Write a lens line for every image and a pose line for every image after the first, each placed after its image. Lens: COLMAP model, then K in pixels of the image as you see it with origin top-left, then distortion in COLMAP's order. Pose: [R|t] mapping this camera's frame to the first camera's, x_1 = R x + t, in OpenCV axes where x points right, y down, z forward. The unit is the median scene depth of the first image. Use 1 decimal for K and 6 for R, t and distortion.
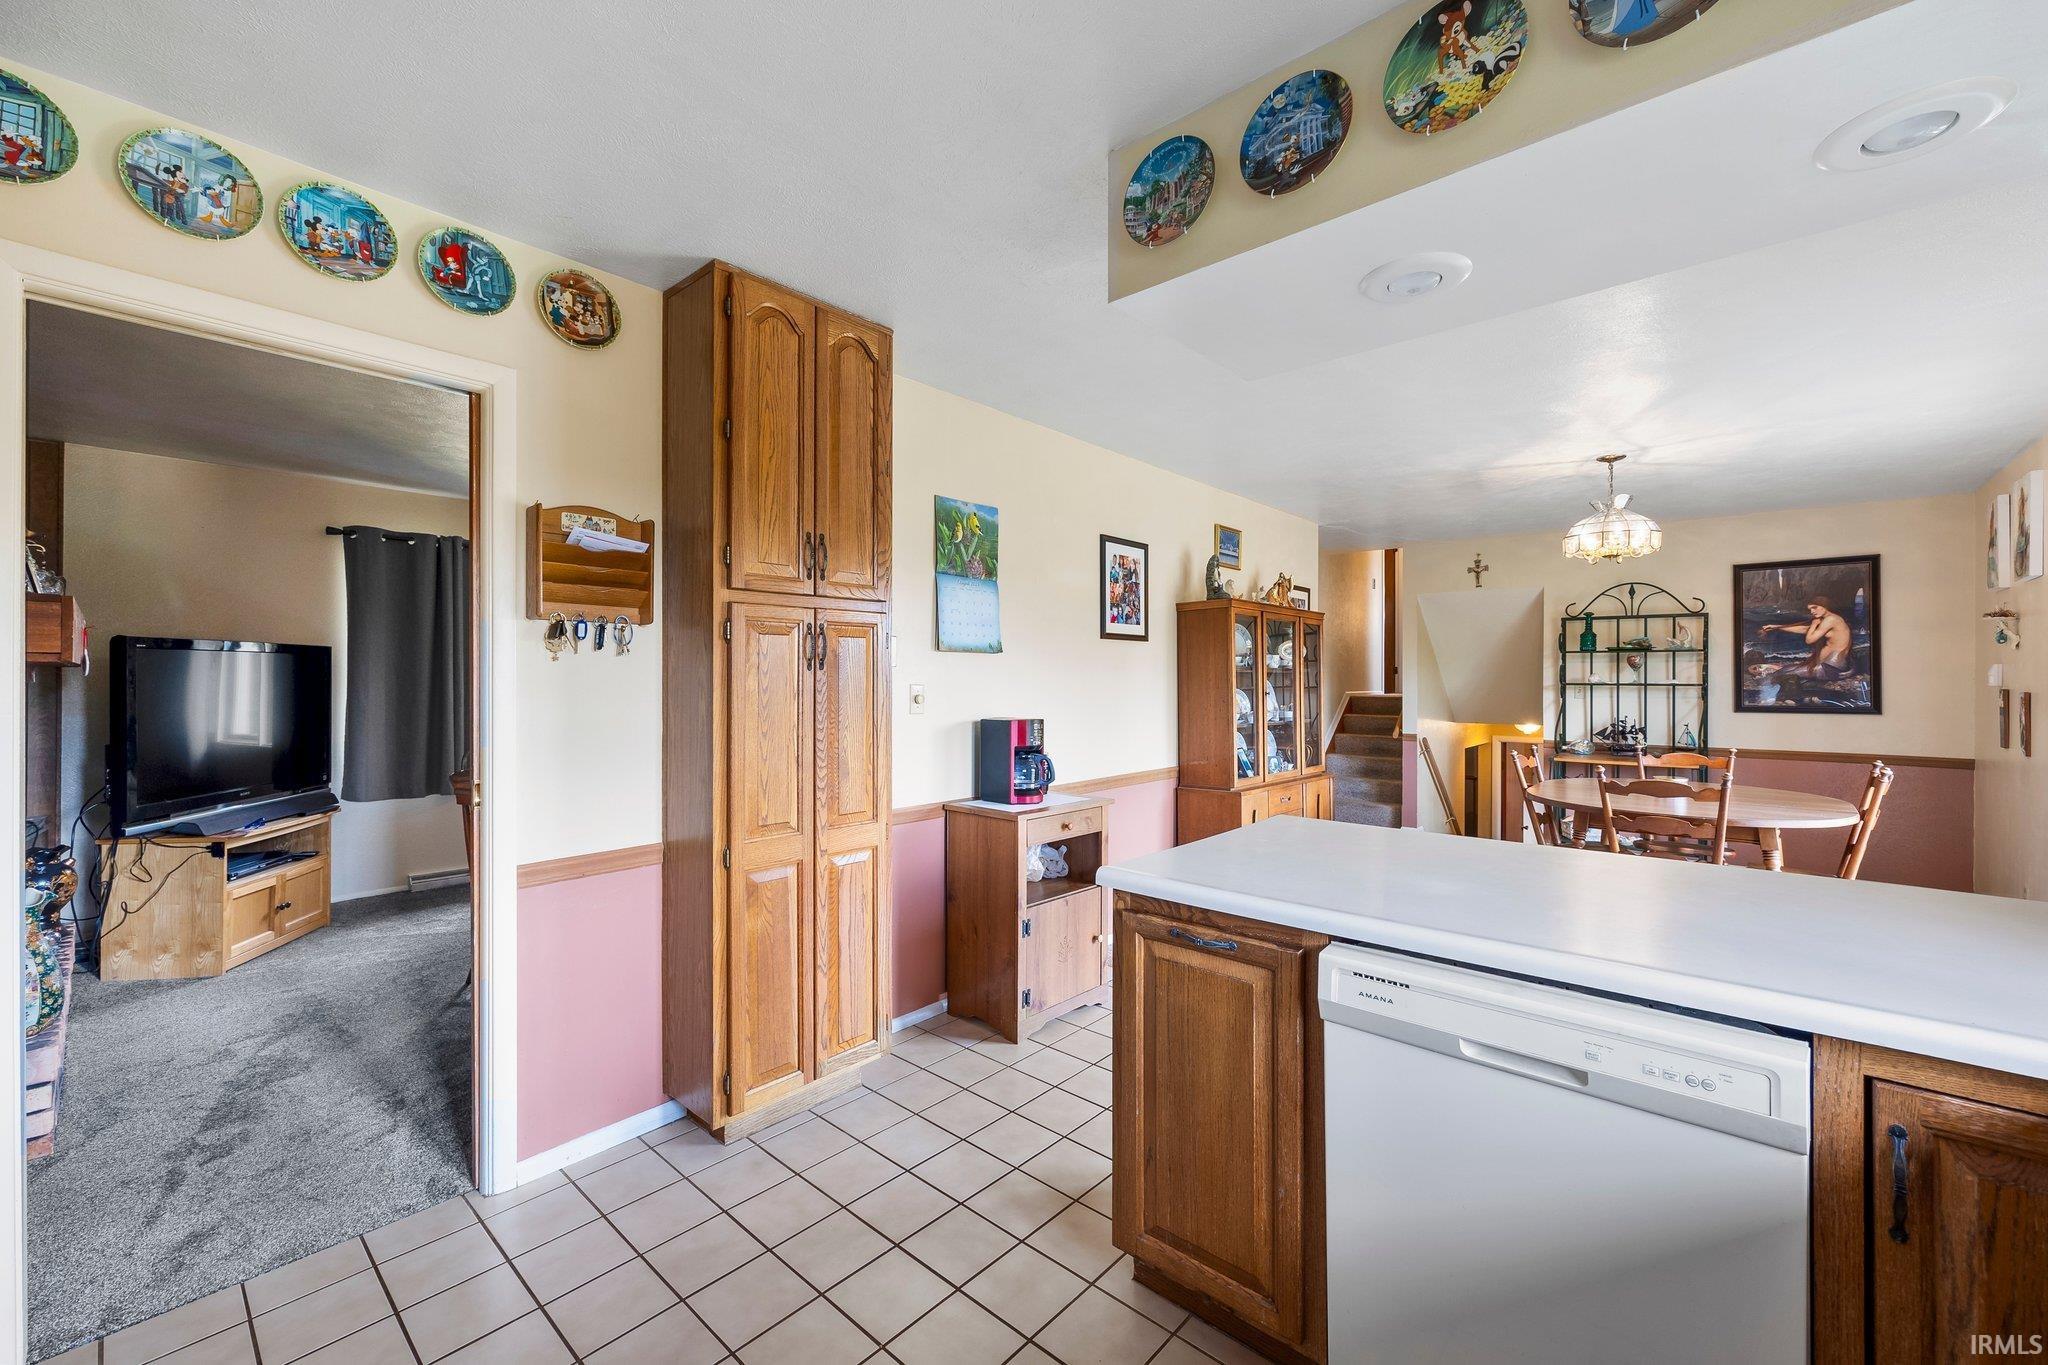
lens RADIAL K [[810.8, 0, 1079.7], [0, 810.8, 679.2], [0, 0, 1]] dist [-0.000677, -0.000059]
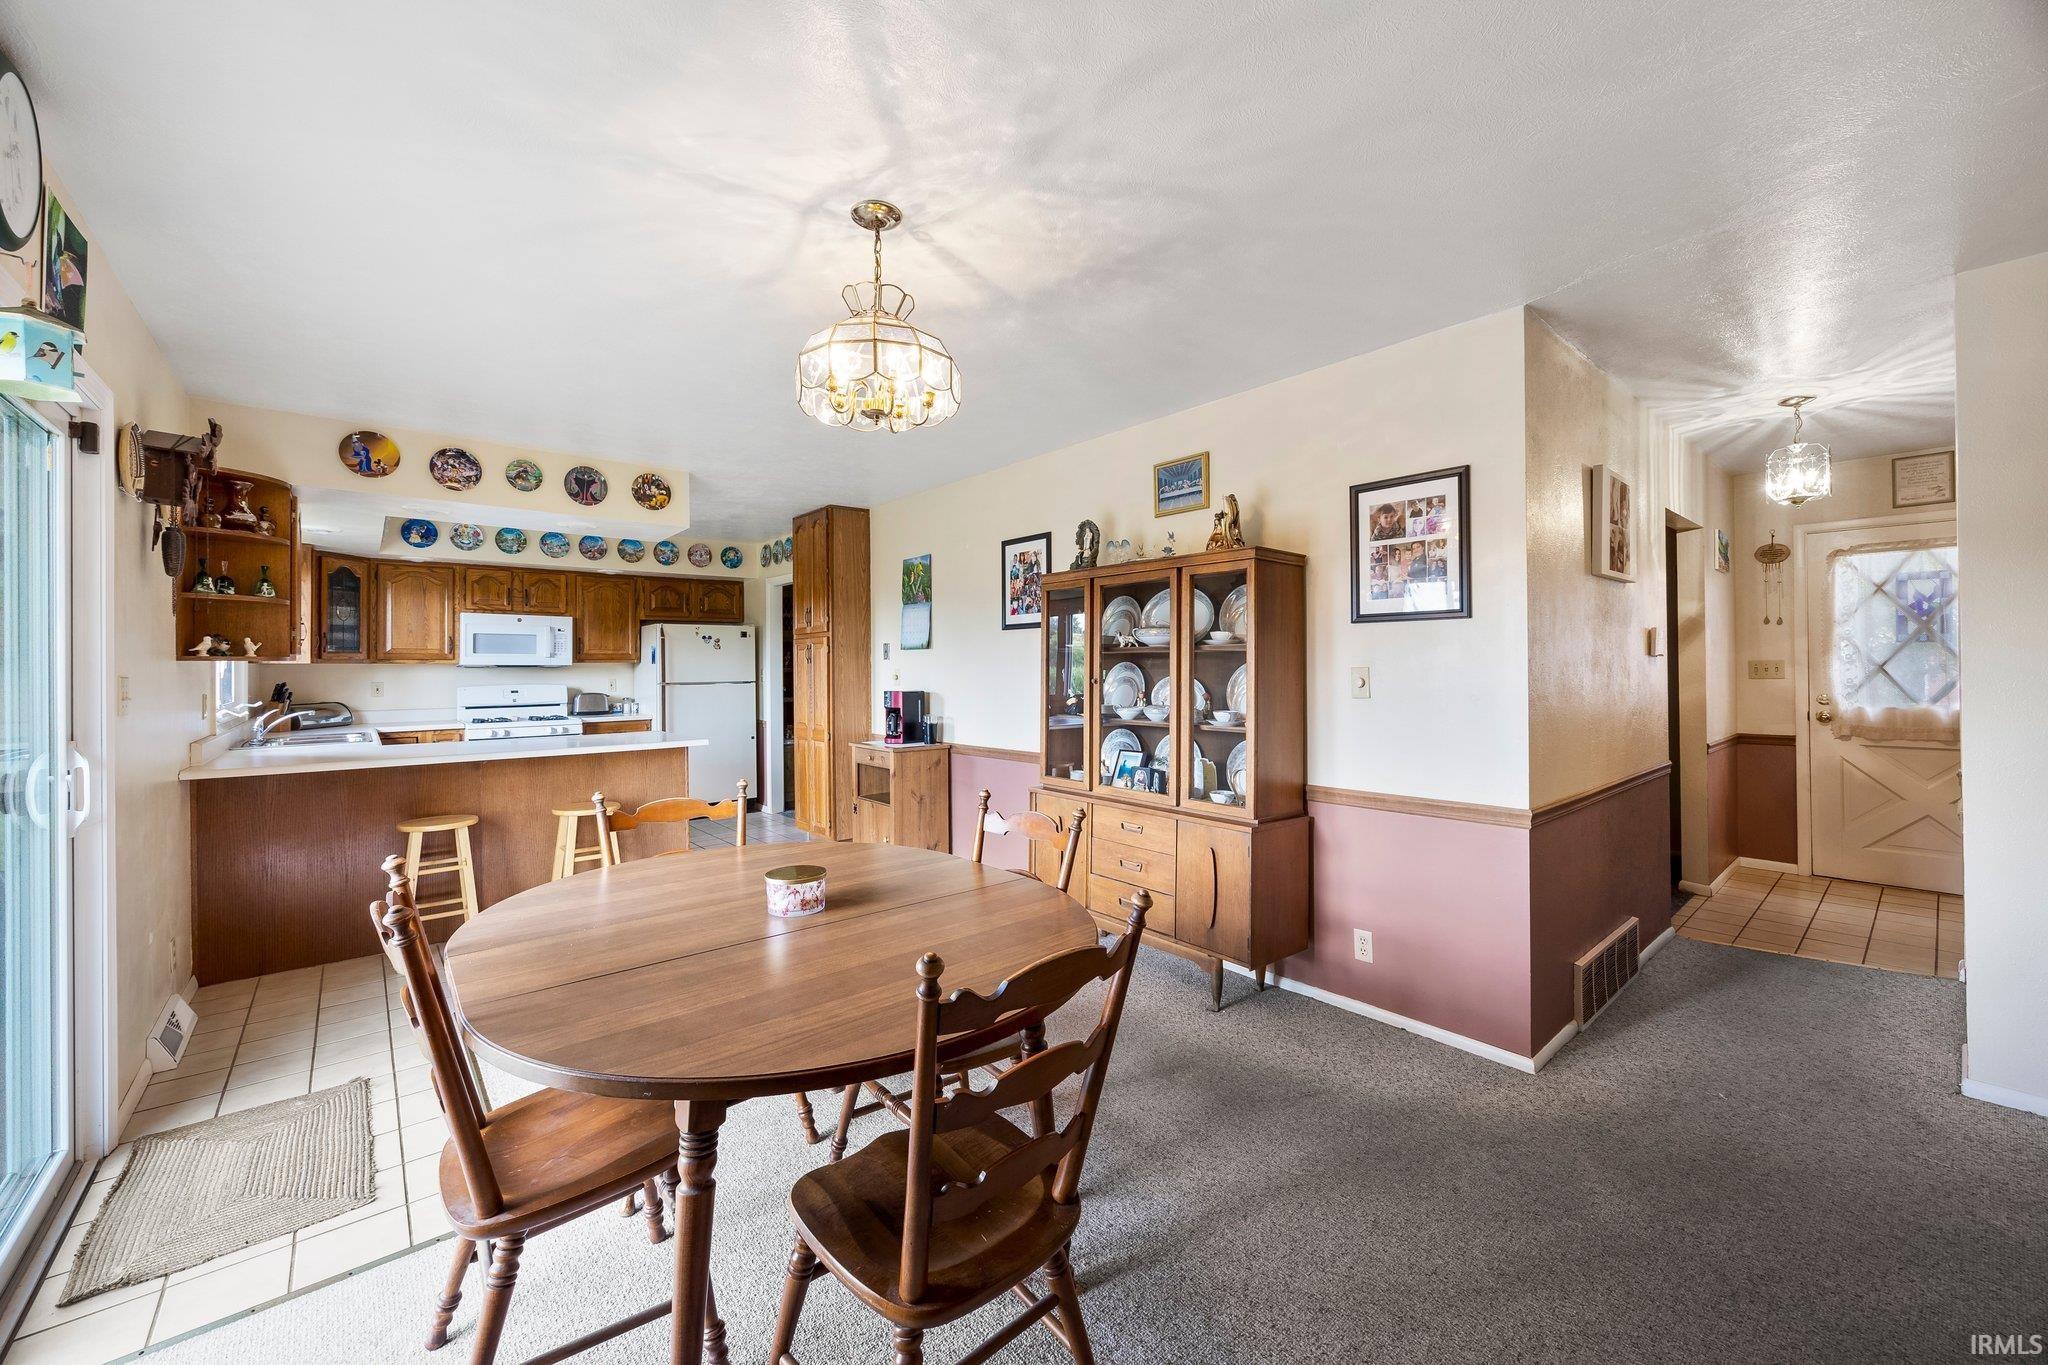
lens RADIAL K [[822.7, 0, 1032.3], [0, 822.7, 660.2], [0, 0, 1]] dist [0.001244, 0.000161]
pose [[-0.183029, -0.004352, -0.983098, 1.448818], [0.010485, 0.999925, -0.006379, 0.001680], [0.983052, -0.011475, -0.182970, 1.531611]]
